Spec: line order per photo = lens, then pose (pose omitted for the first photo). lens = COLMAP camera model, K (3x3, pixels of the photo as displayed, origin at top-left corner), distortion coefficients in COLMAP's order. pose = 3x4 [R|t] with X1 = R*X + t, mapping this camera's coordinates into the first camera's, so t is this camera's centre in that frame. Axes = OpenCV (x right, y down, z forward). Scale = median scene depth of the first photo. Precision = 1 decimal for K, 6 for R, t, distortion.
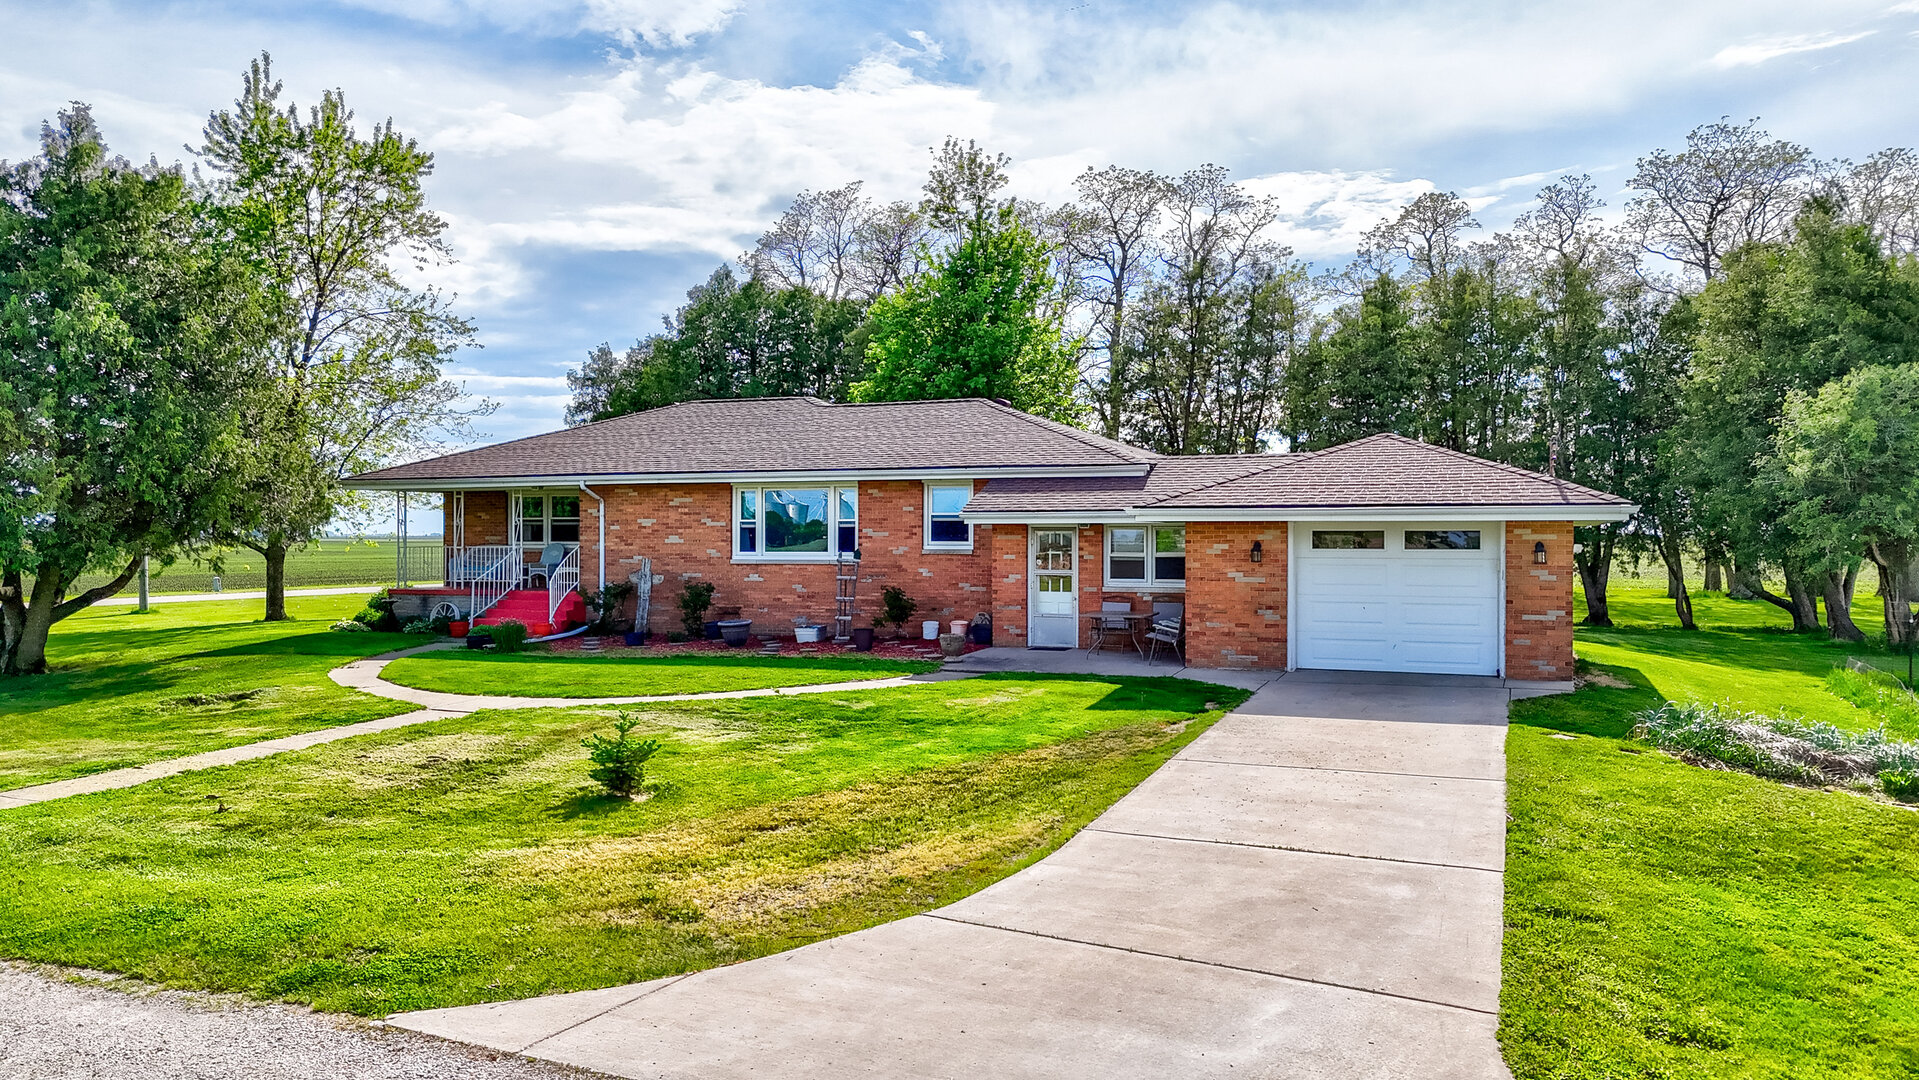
lens RADIAL K [[1388.9, 0, 974.4], [0, 1388.9, 546.8], [0, 0, 1]] dist [0.069453, -0.021713]
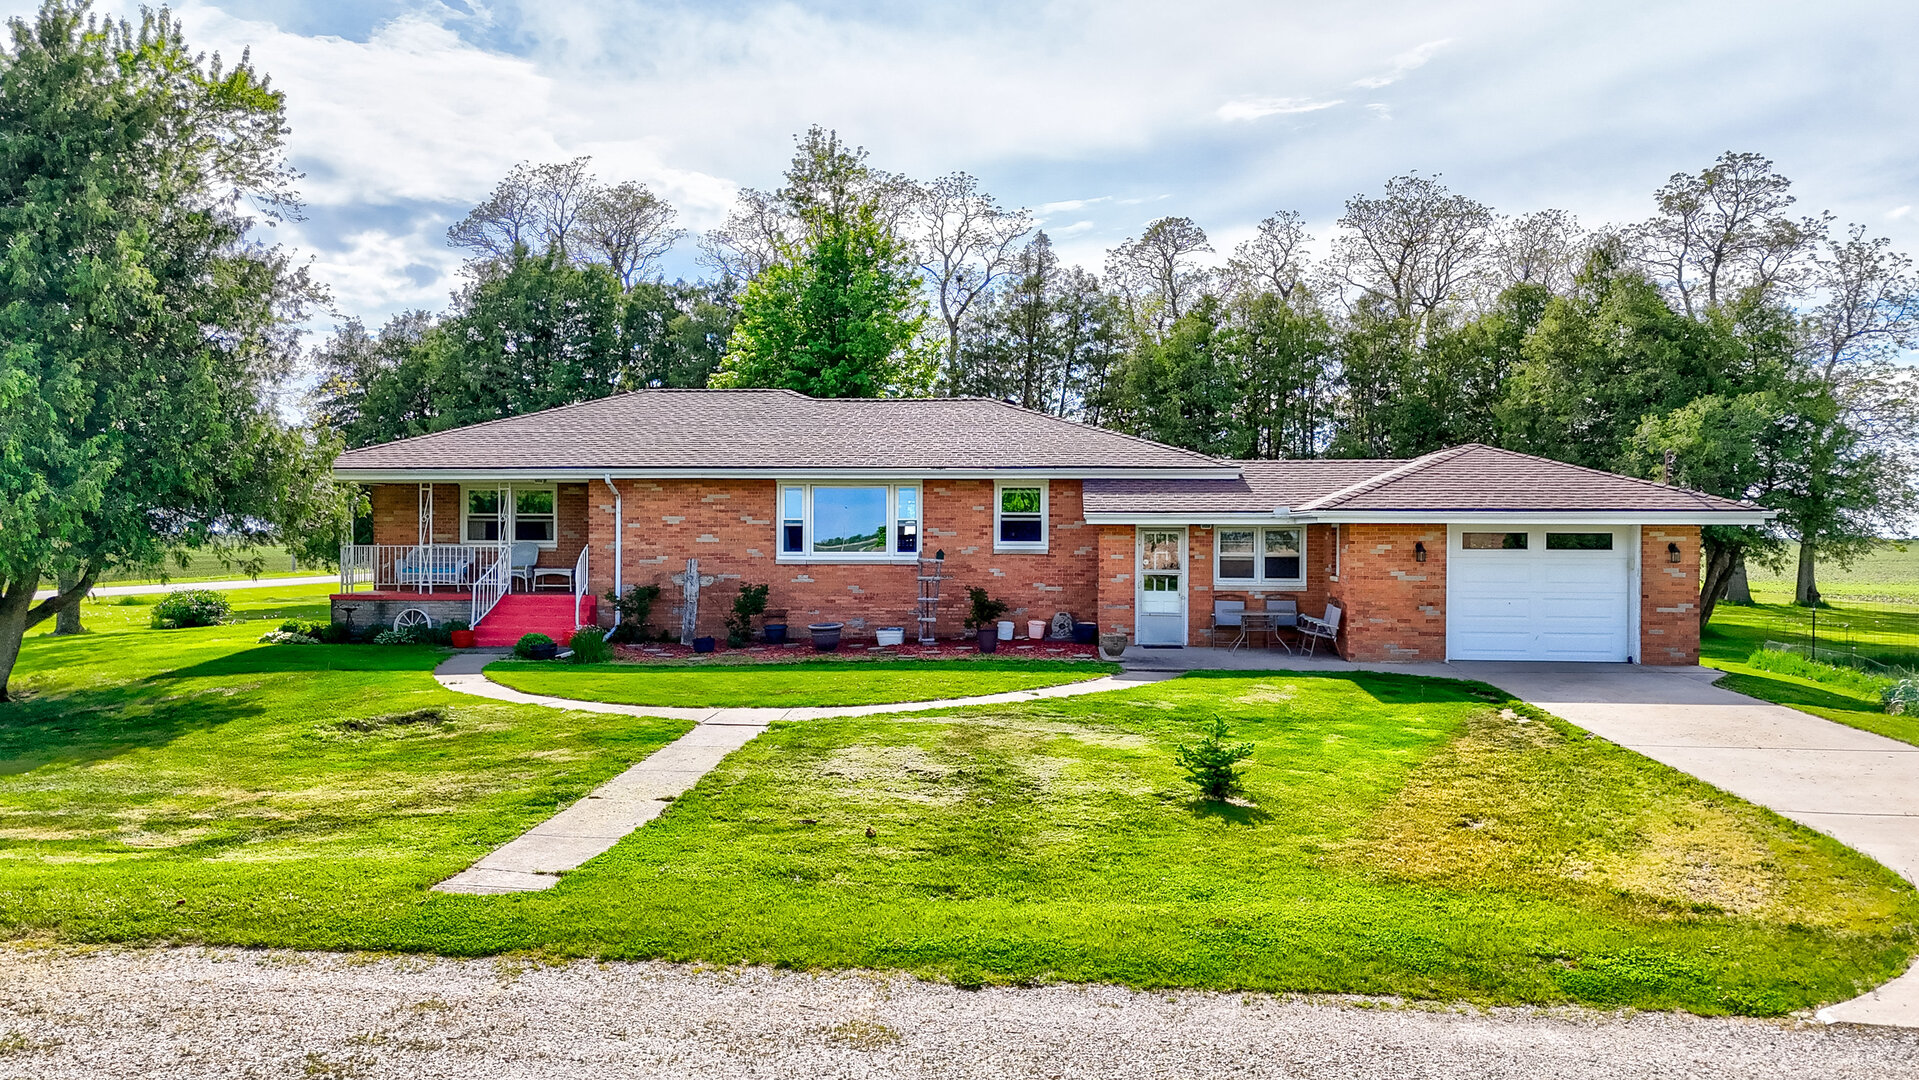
lens RADIAL K [[1388.9, 0, 959.8], [0, 1388.9, 560.6], [0, 0, 1]] dist [0.069453, -0.021713]
pose [[0.956002, -0.001492, 0.293356, -0.347062], [-0.001579, 0.999946, 0.010232, -0.000239], [-0.293355, -0.010245, 0.955949, 0.056951]]
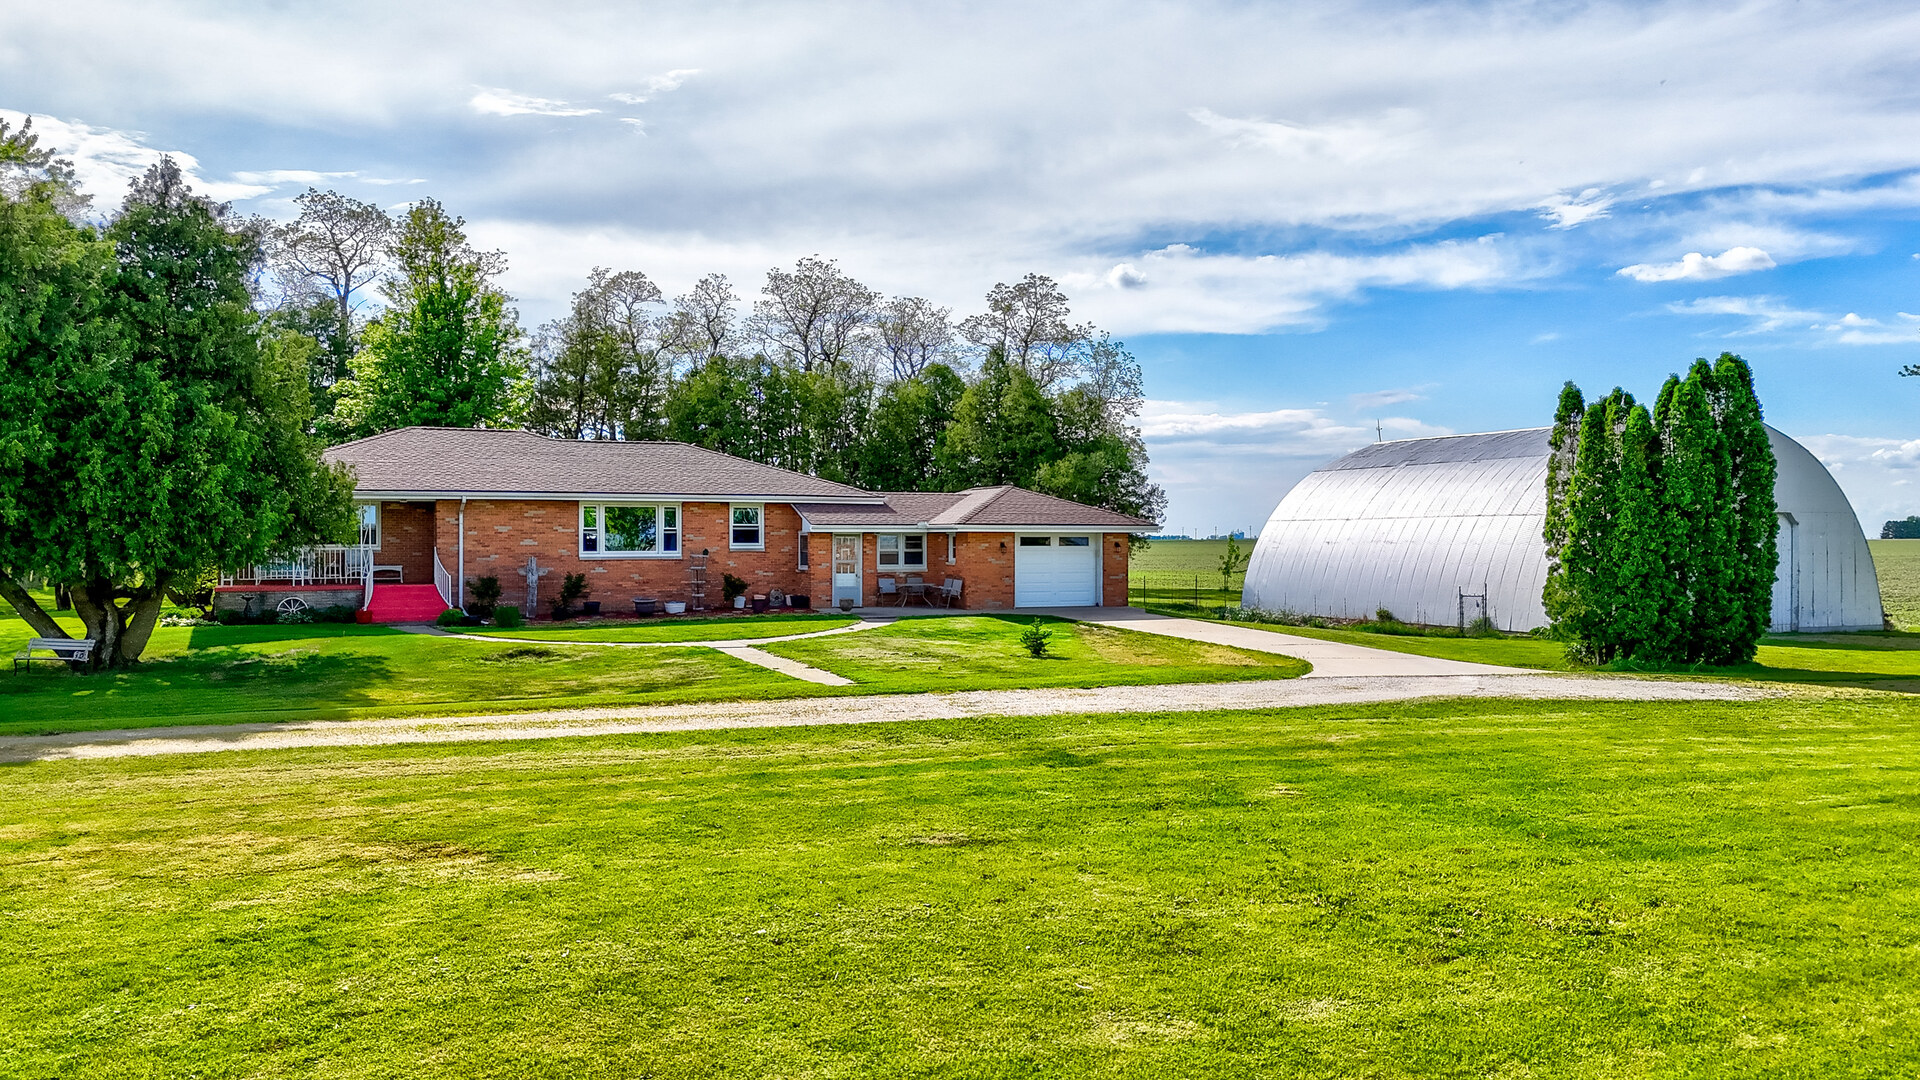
lens RADIAL K [[1389.7, 0, 955.3], [0, 1389.7, 532.0], [0, 0, 1]] dist [0.069453, -0.021713]
pose [[0.689563, 0.004469, 0.724212, -0.943129], [0.006180, 0.999908, -0.012055, 0.003682], [-0.724199, 0.012789, 0.689472, -0.208528]]
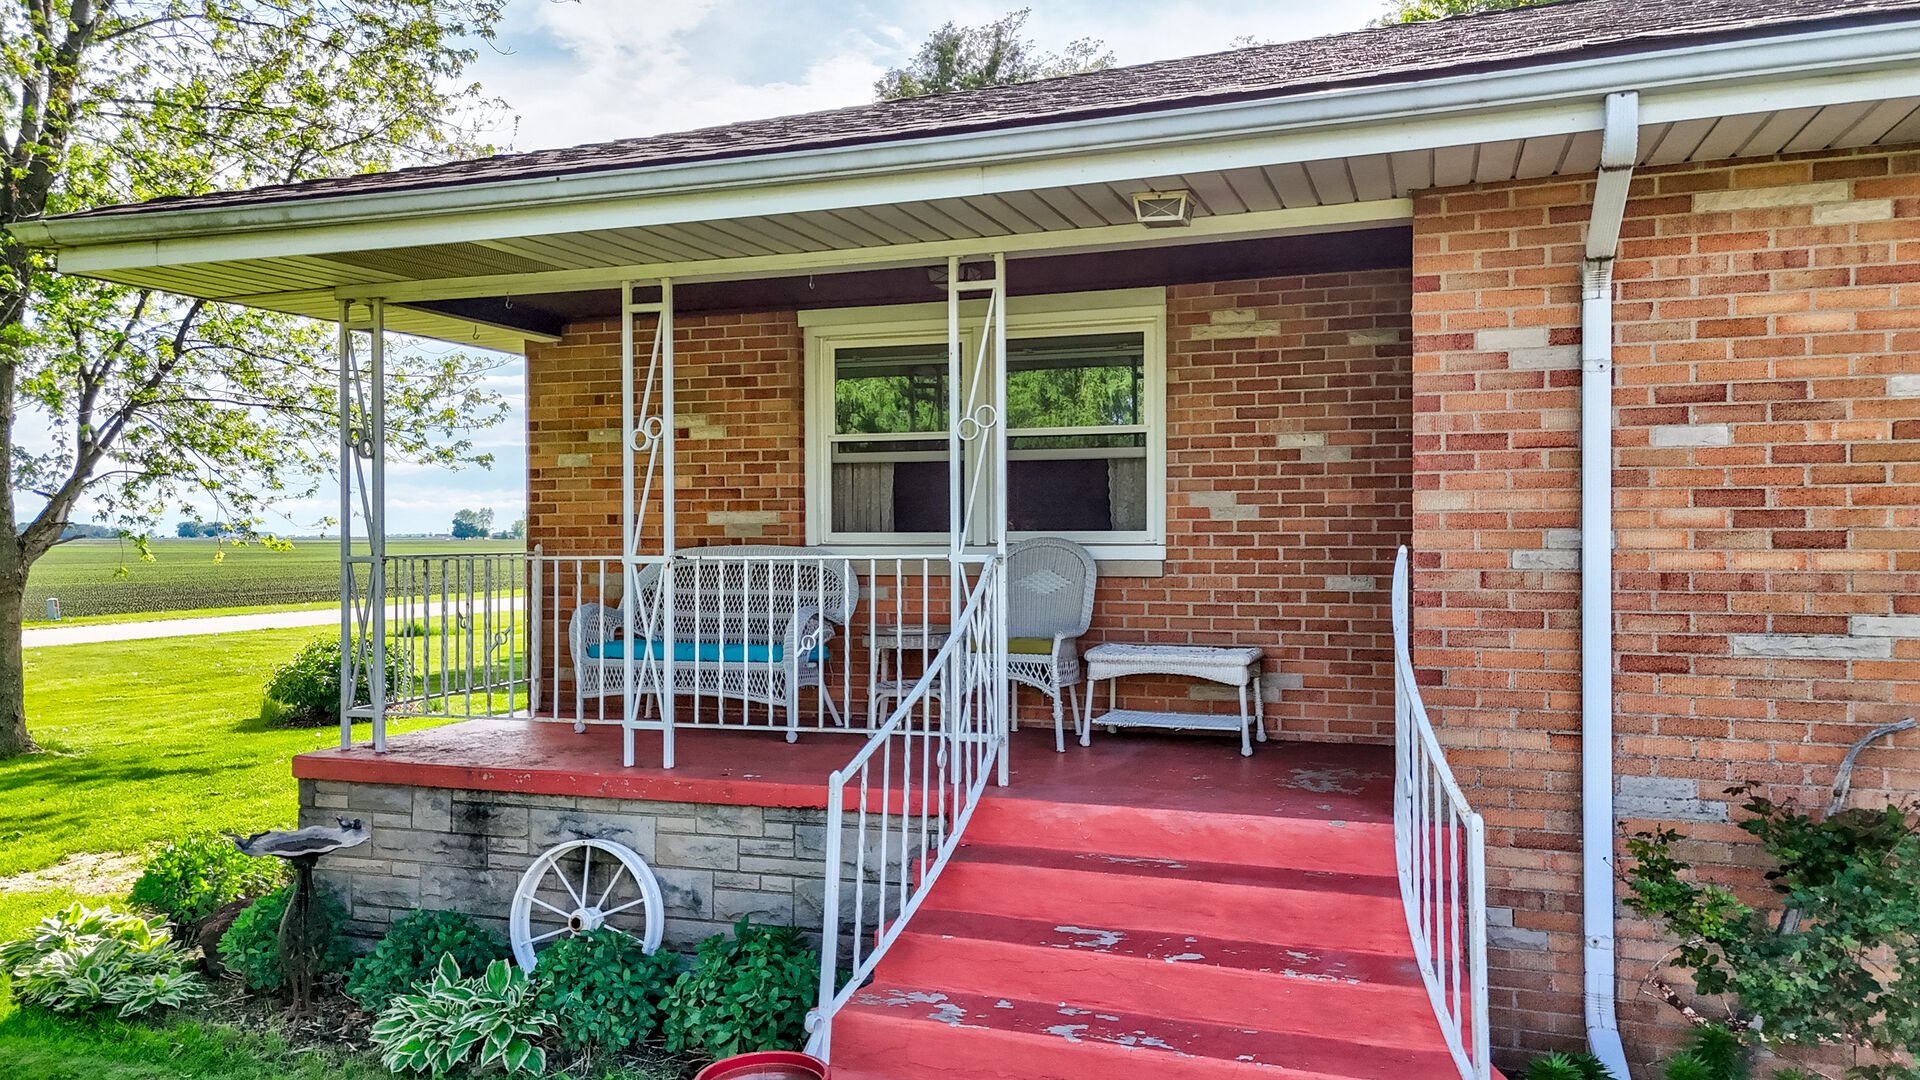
lens RADIAL K [[1389.7, 0, 1004.9], [0, 1389.7, 521.9], [0, 0, 1]] dist [0.069453, -0.021713]
pose [[0.999174, -0.003460, 0.040499, -0.369349], [0.004145, 0.999850, -0.016830, -0.001635], [-0.040435, 0.016984, 0.999038, 0.906253]]
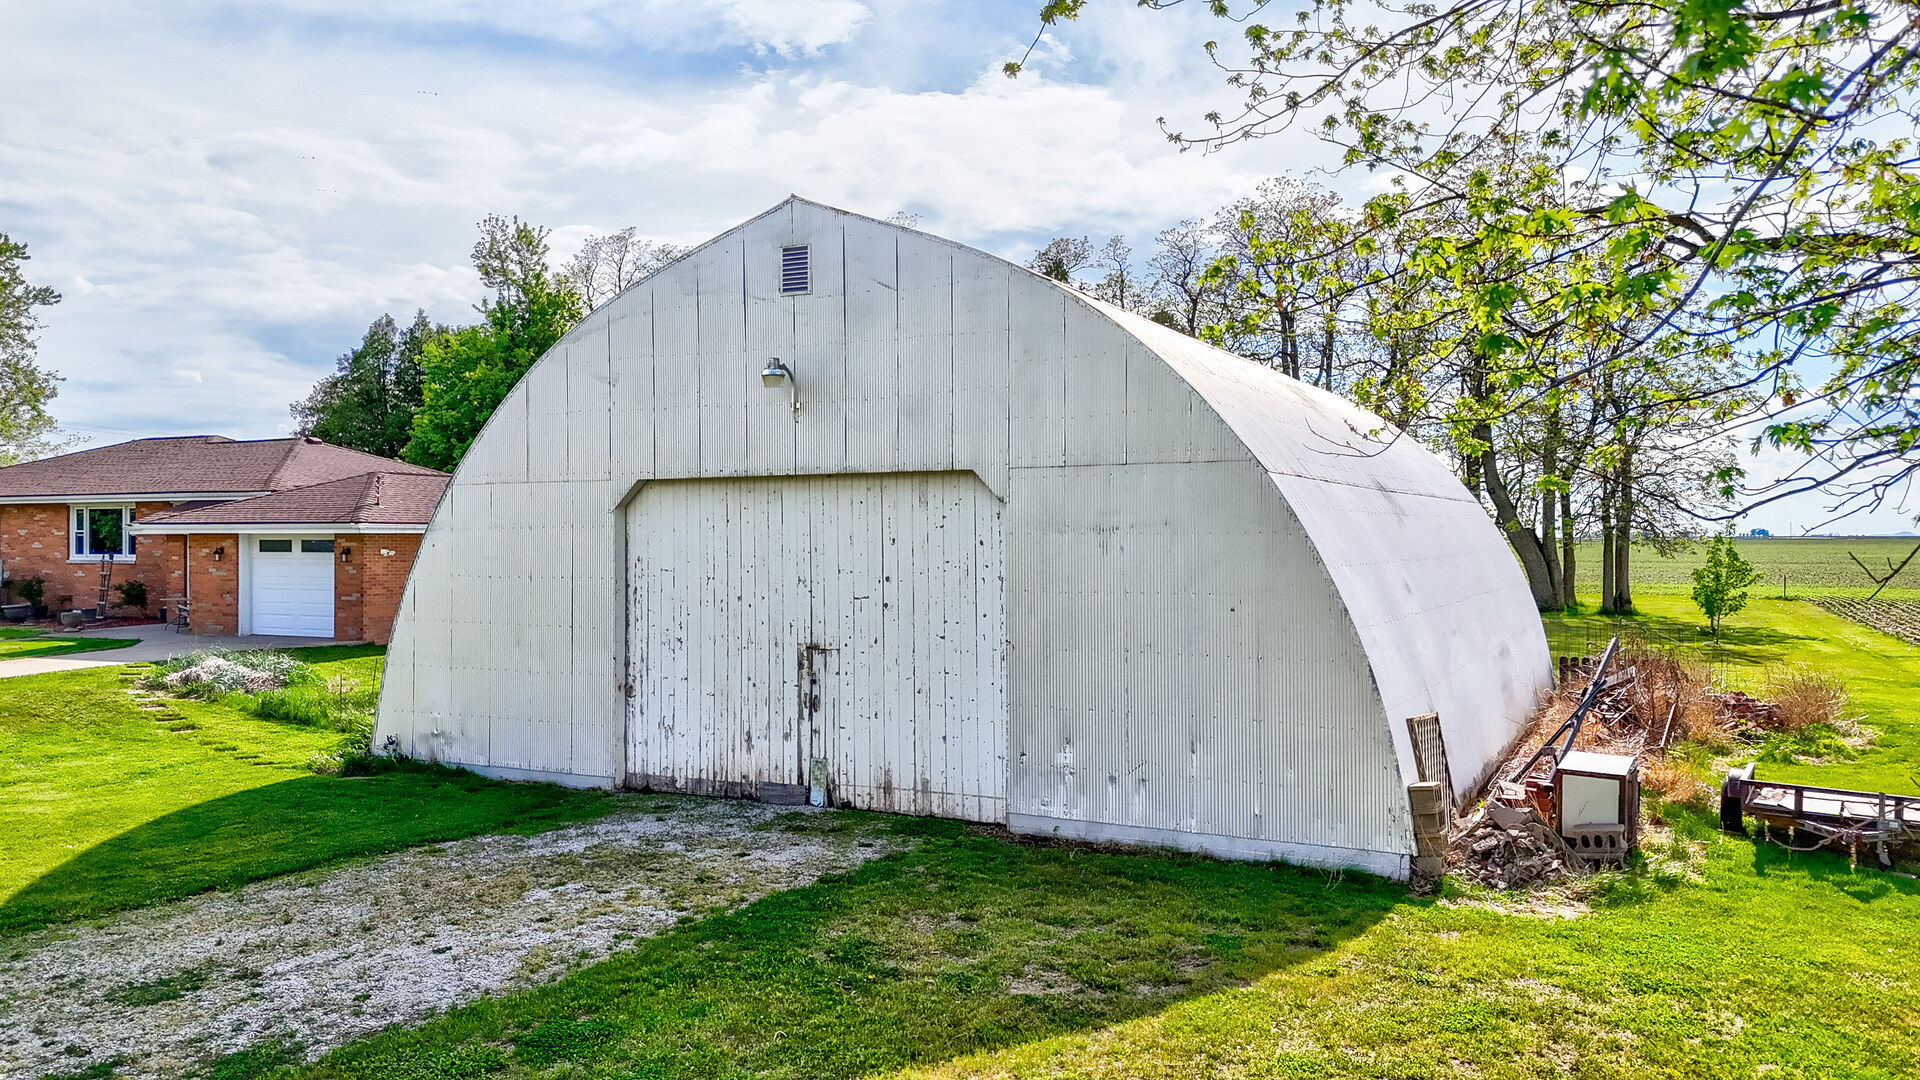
lens RADIAL K [[1389.7, 0, 974.1], [0, 1389.7, 553.0], [0, 0, 1]] dist [0.069453, -0.021713]
pose [[0.995481, 0.000150, -0.094956, 0.867879], [0.000104, 0.999996, 0.002672, -0.001304], [0.094956, -0.002670, 0.995478, -0.306292]]
